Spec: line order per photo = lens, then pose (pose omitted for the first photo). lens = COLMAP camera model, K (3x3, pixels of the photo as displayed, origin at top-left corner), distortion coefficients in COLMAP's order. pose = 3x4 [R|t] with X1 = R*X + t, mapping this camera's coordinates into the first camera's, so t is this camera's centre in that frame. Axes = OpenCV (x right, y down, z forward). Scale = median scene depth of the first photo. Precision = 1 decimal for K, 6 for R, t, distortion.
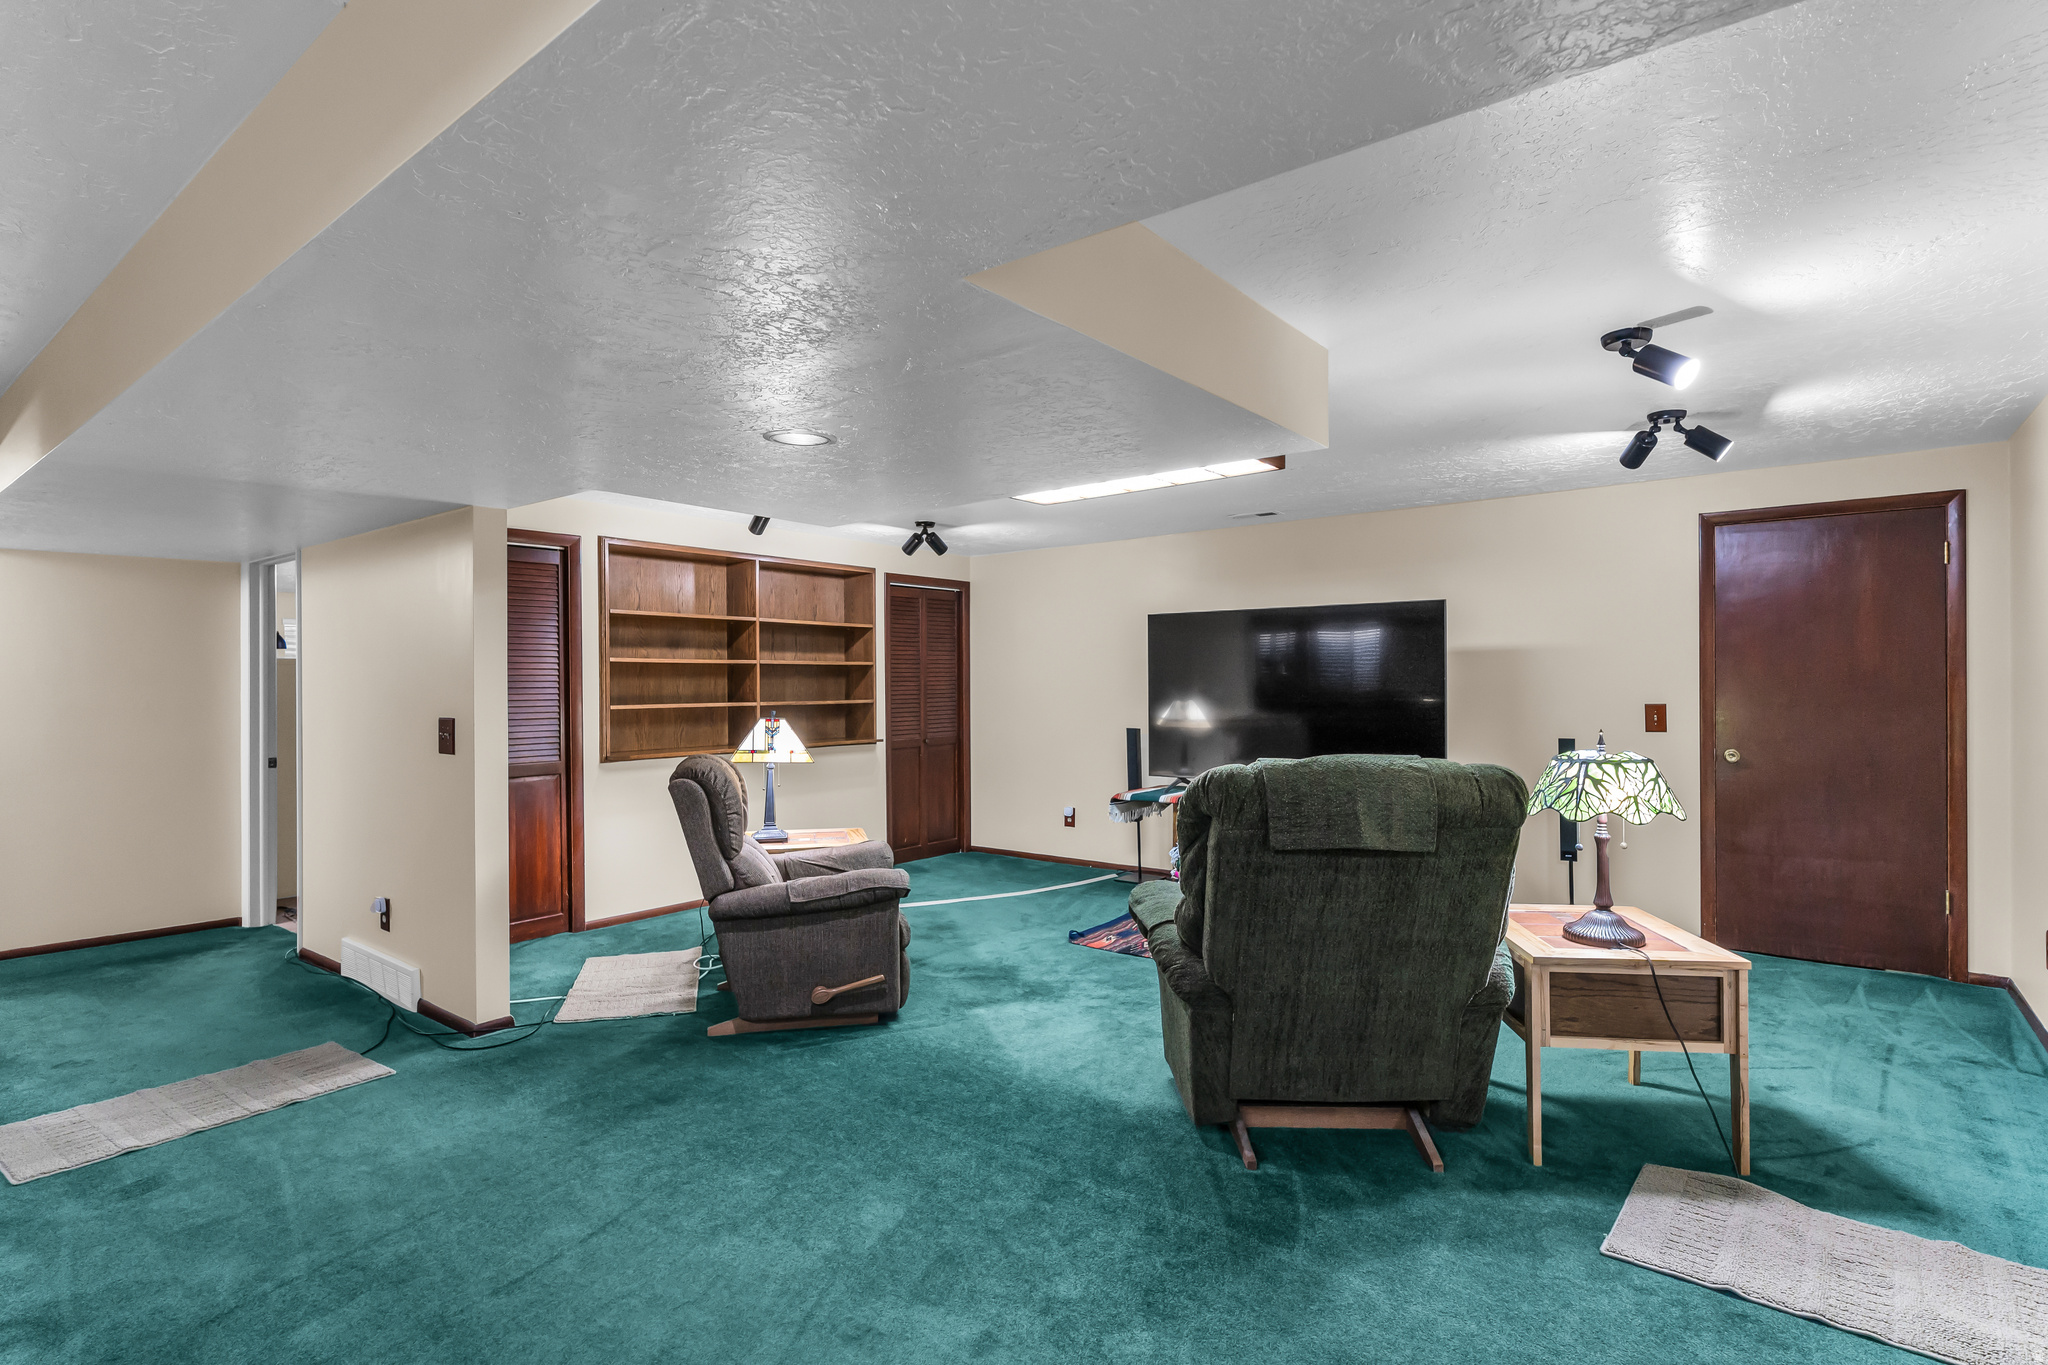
lens RADIAL K [[1001.9, 0, 1024.3], [0, 1001.9, 684.9], [0, 0, 1]] dist [0.003835, 0.000283]
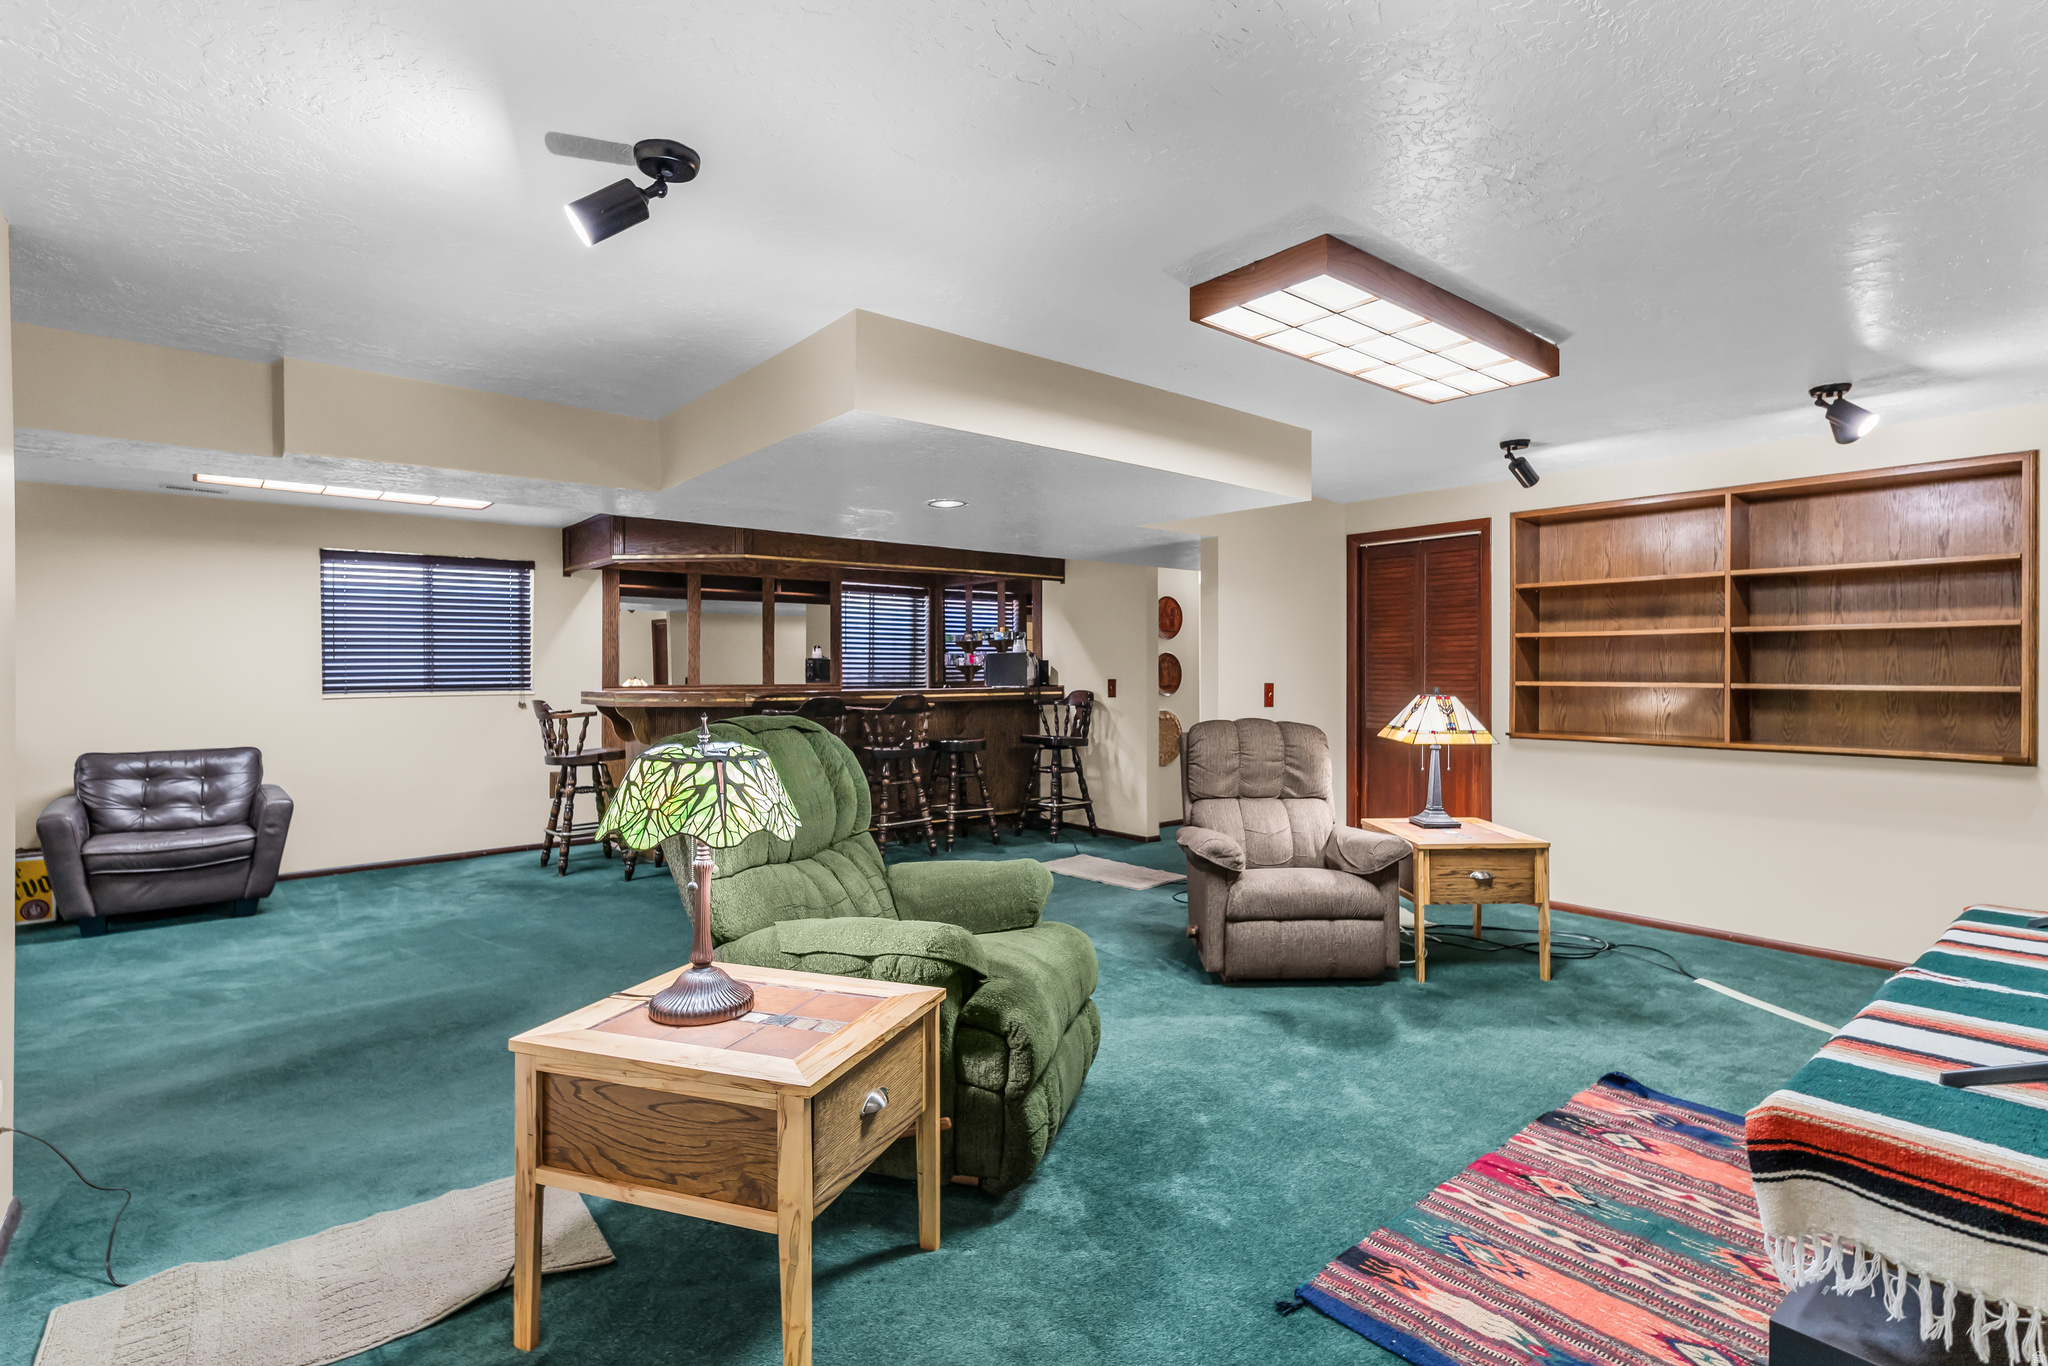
lens RADIAL K [[991.8, 0, 1017.7], [0, 991.8, 679.0], [0, 0, 1]] dist [0.001086, -0.000526]
pose [[-0.210994, 0.015794, -0.977360, 0.933675], [-0.000202, 0.999869, 0.016201, 0.002937], [0.977487, 0.003615, -0.210963, 1.046690]]
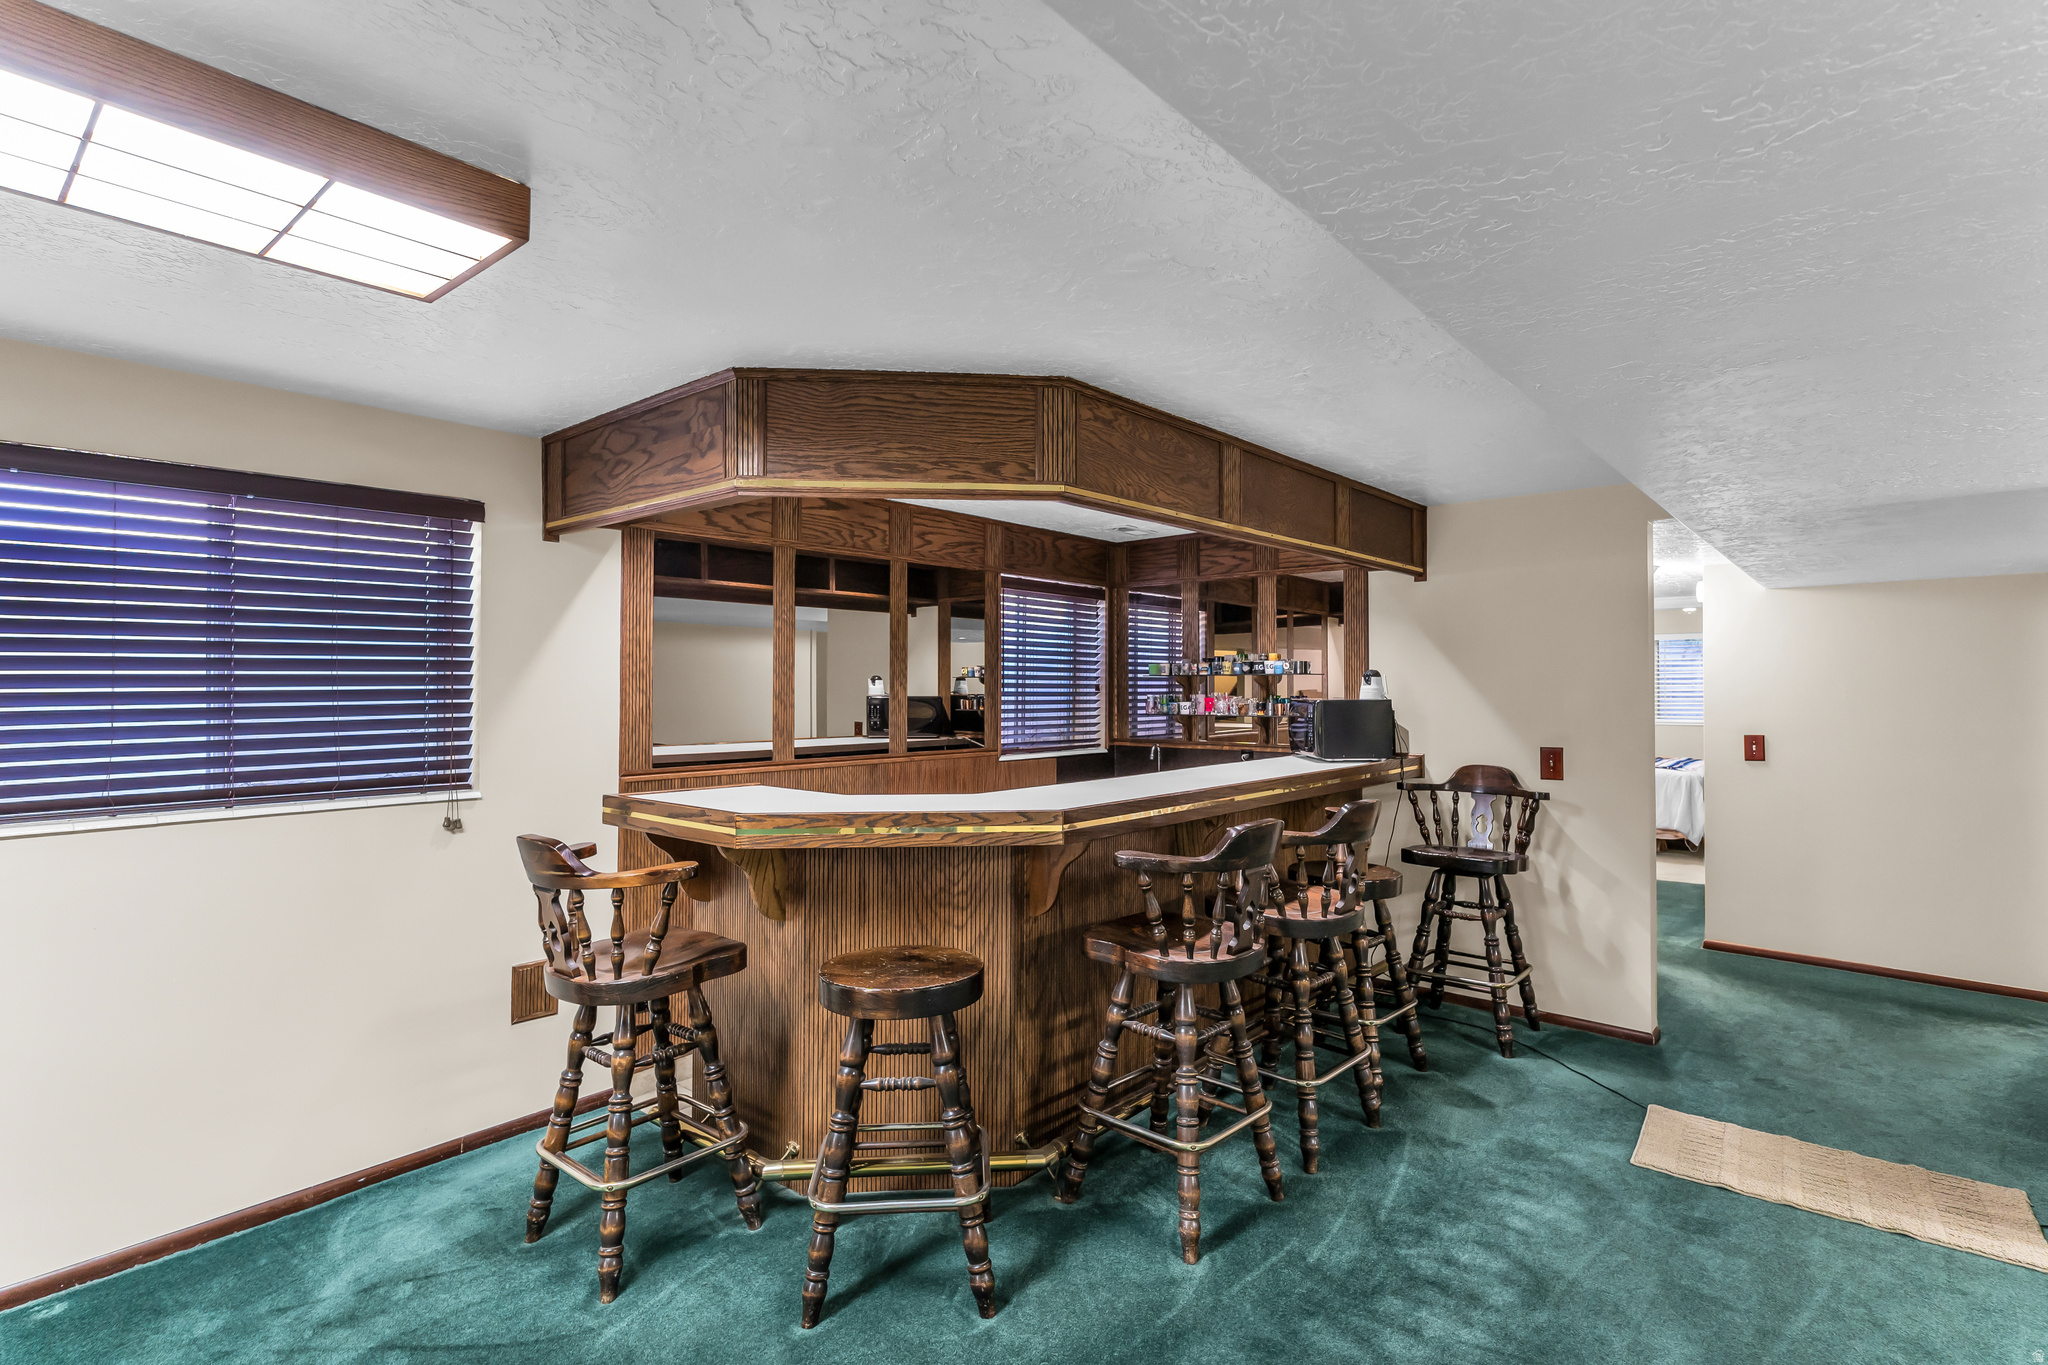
lens RADIAL K [[1001.9, 0, 1034.2], [0, 1001.9, 671.8], [0, 0, 1]] dist [0.003835, 0.000283]
pose [[-0.041656, -0.006710, -0.999109, 0.131302], [-0.005304, 0.999965, -0.006494, -0.040686], [0.999118, 0.005029, -0.041690, 0.269486]]
